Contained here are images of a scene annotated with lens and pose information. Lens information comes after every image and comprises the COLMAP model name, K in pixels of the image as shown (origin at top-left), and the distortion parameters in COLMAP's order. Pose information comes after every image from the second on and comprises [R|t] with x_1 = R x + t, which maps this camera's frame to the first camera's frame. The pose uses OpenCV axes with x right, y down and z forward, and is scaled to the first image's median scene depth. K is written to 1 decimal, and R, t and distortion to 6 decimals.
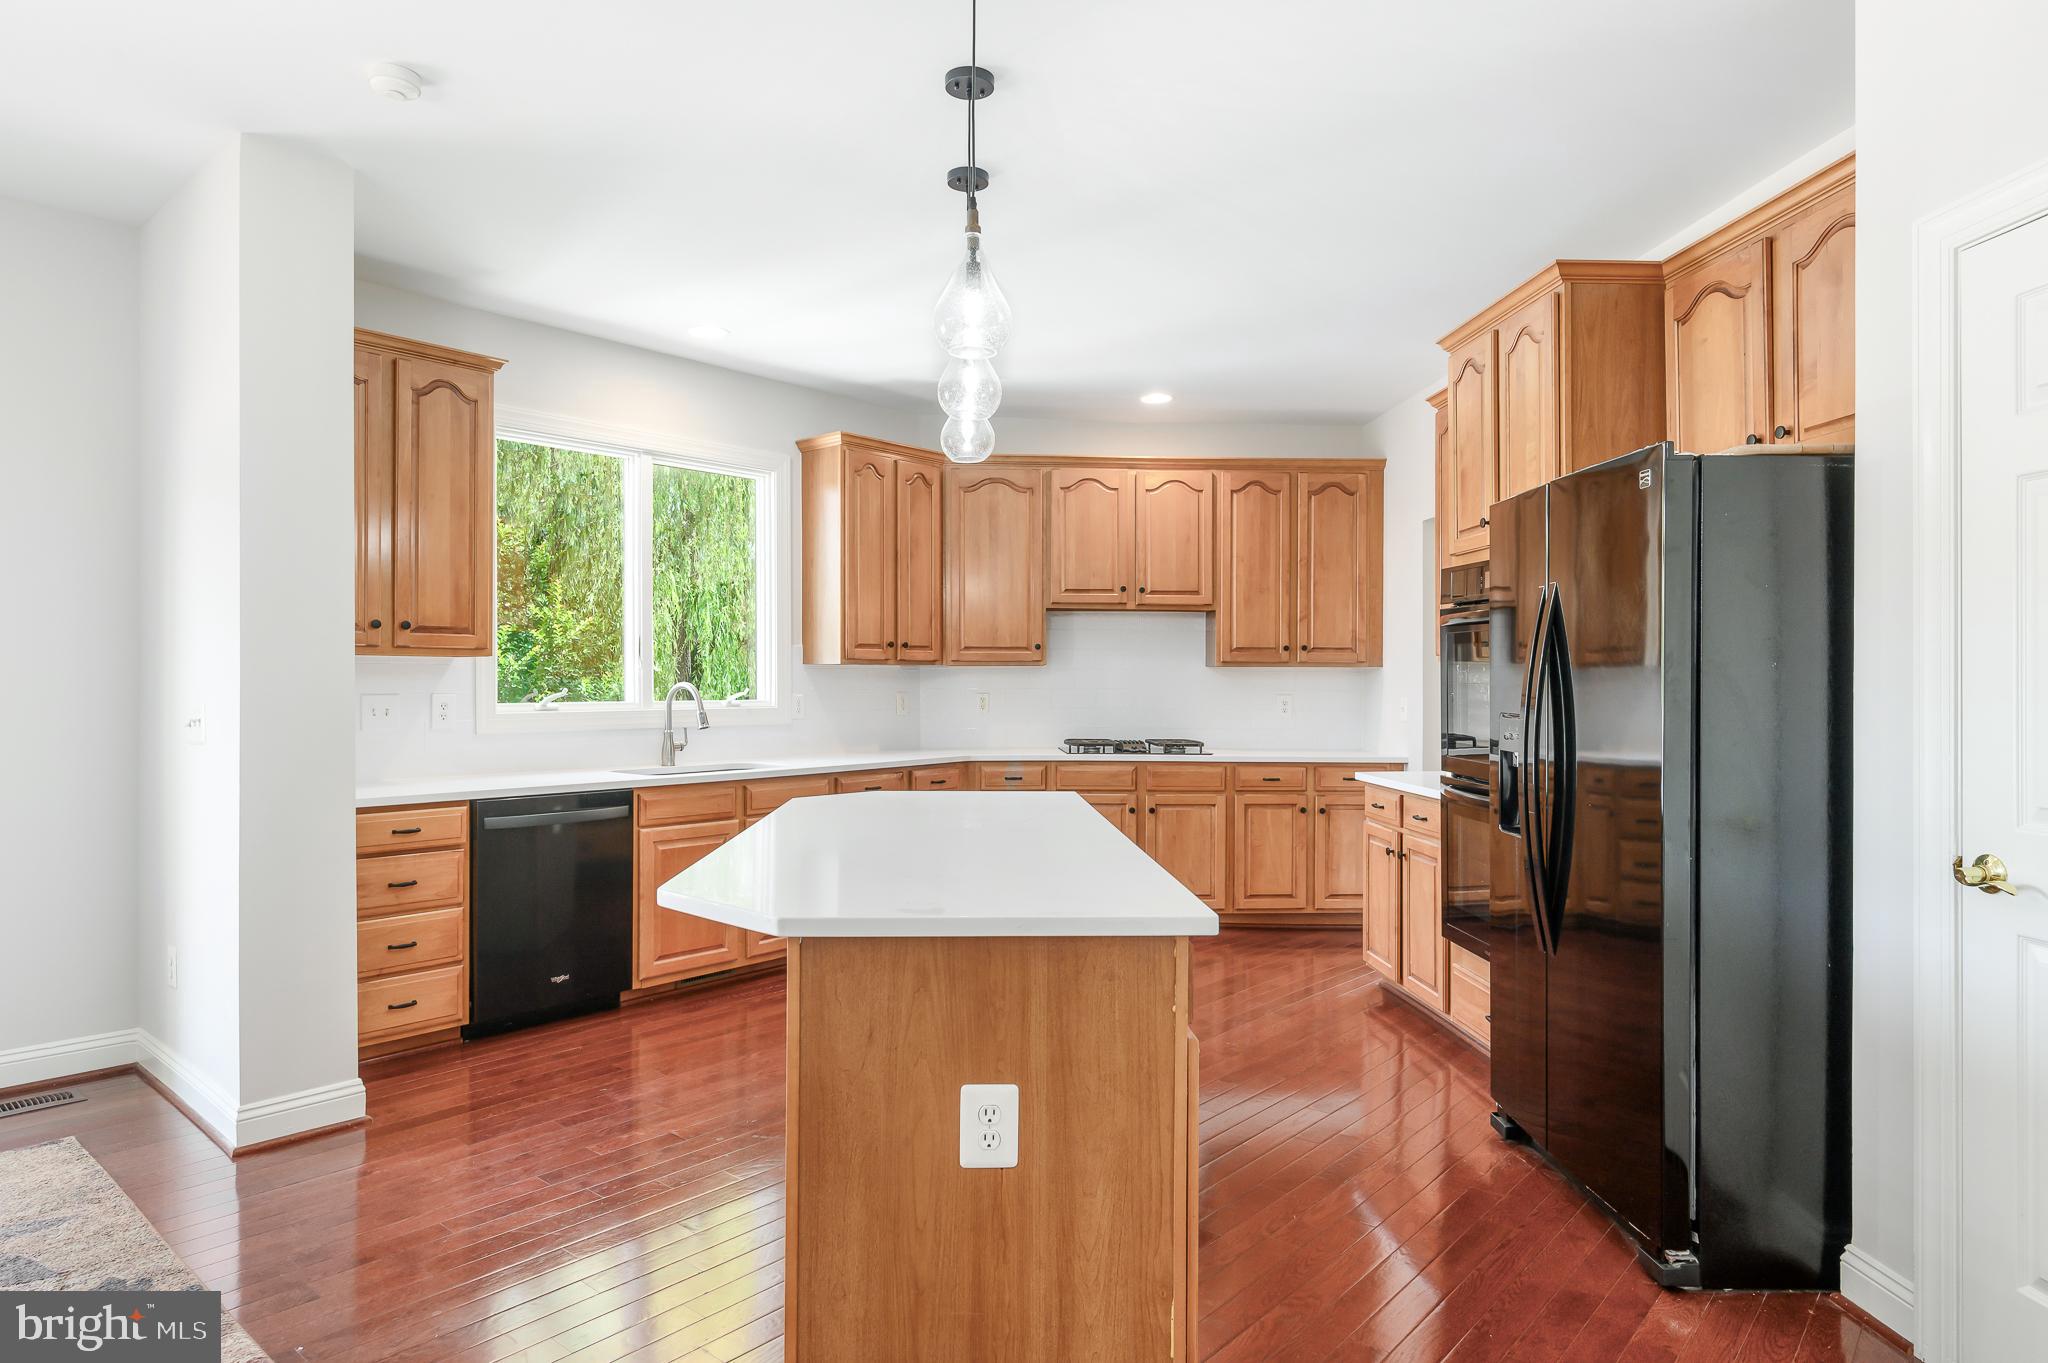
lens RADIAL K [[1192.1, 0, 1024.0], [0, 1192.1, 681.5], [0, 0, 1]] dist [-0.004614, -0.000981]
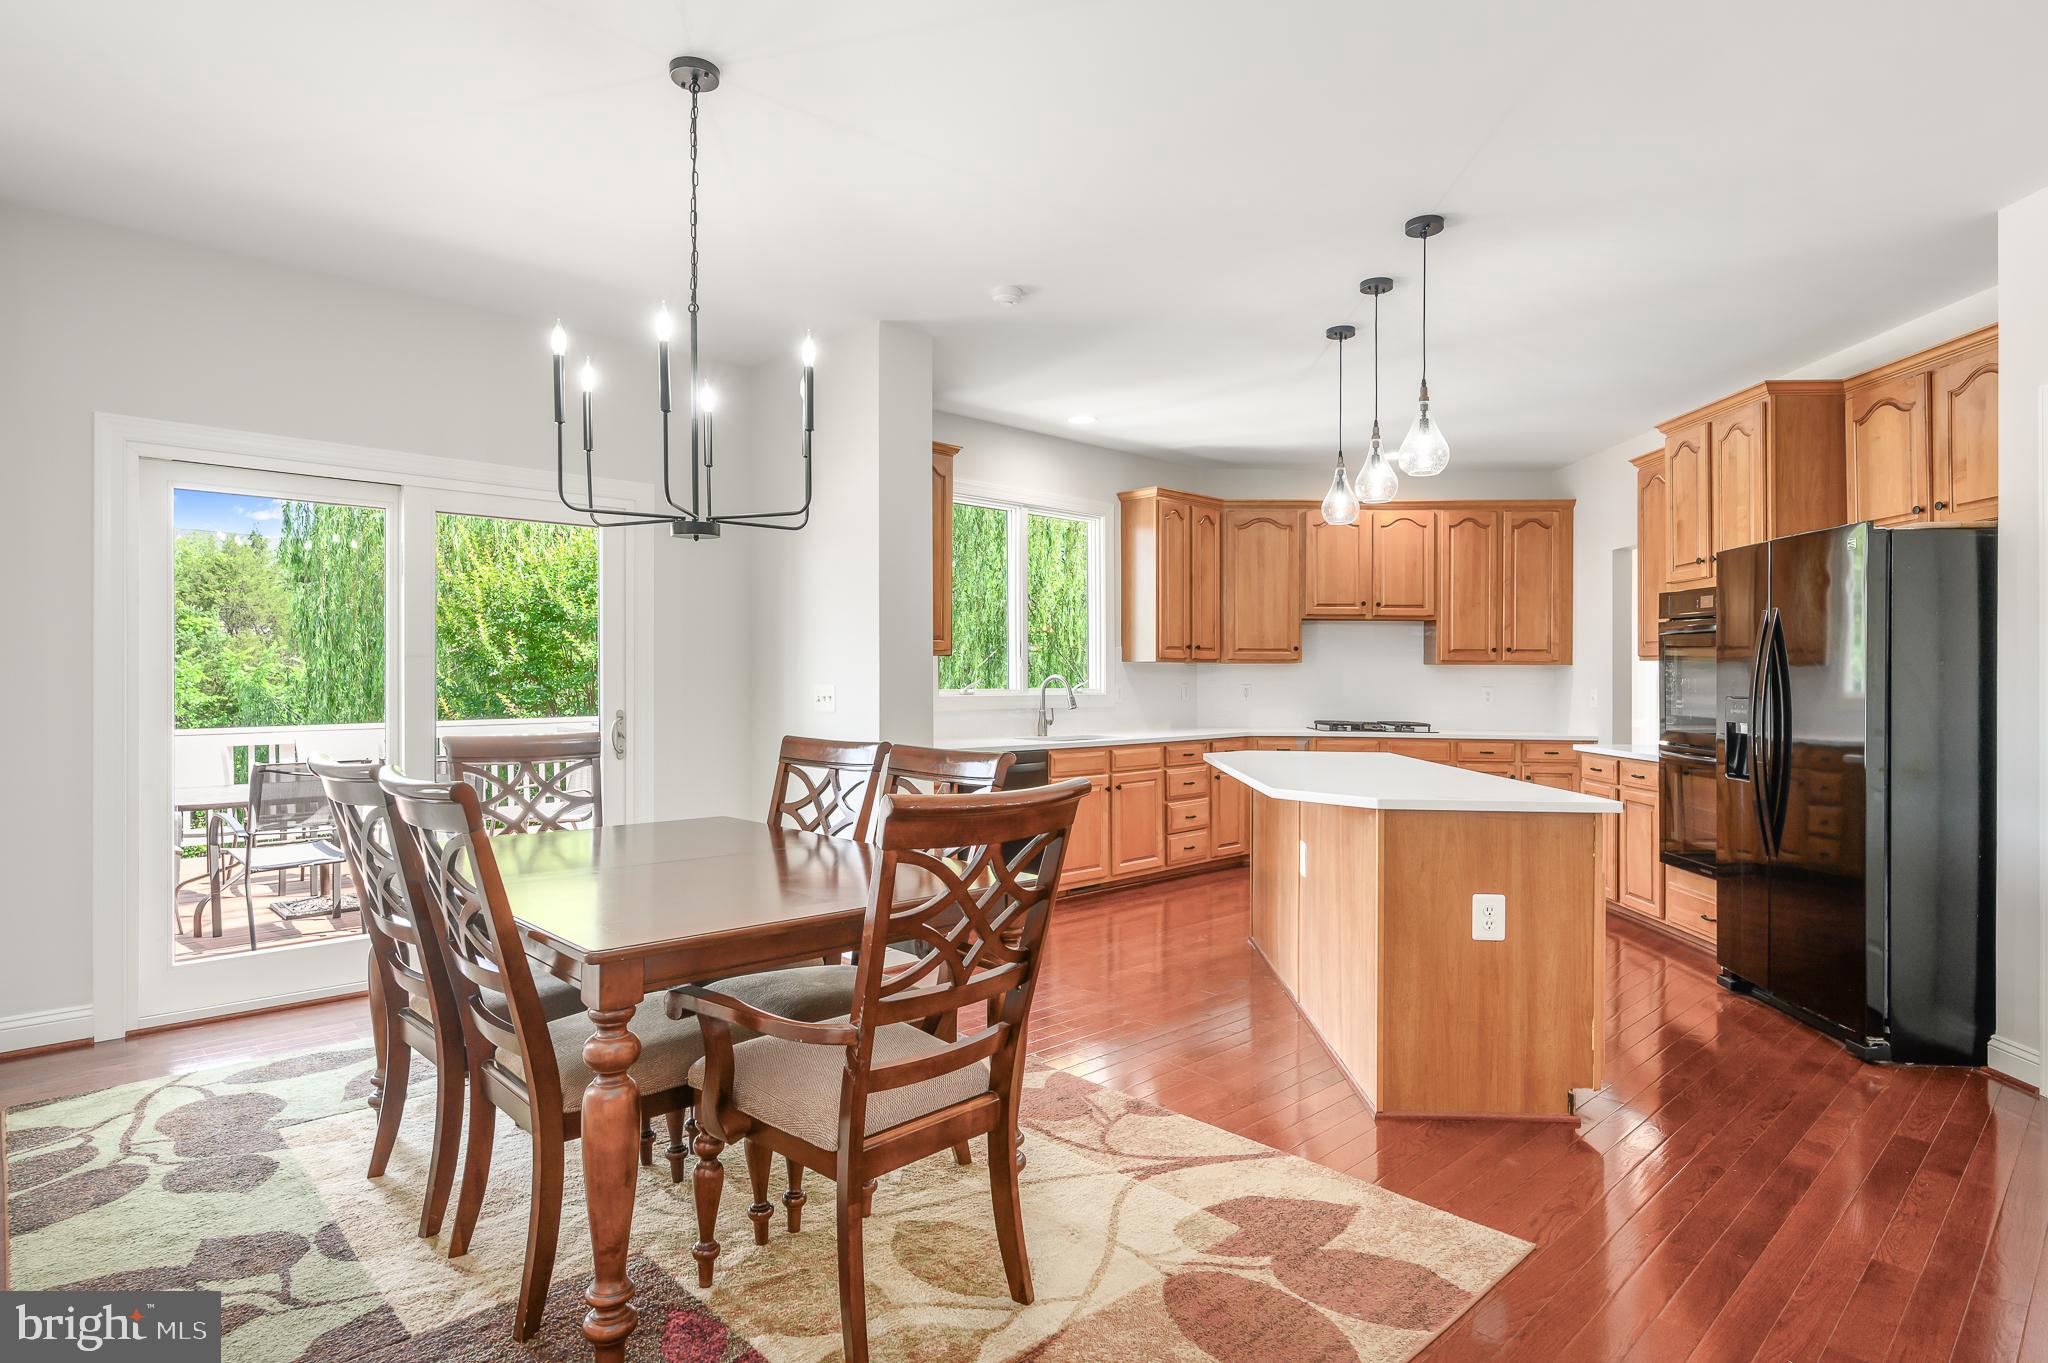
lens RADIAL K [[1104.1, 0, 1022.8], [0, 1104.1, 674.6], [0, 0, 1]] dist [-0.003291, -0.000488]
pose [[0.995571, 0.003533, -0.093945, -0.250242], [-0.003818, 0.999989, -0.002853, 0.005208], [0.093933, 0.003200, 0.995573, -0.318477]]
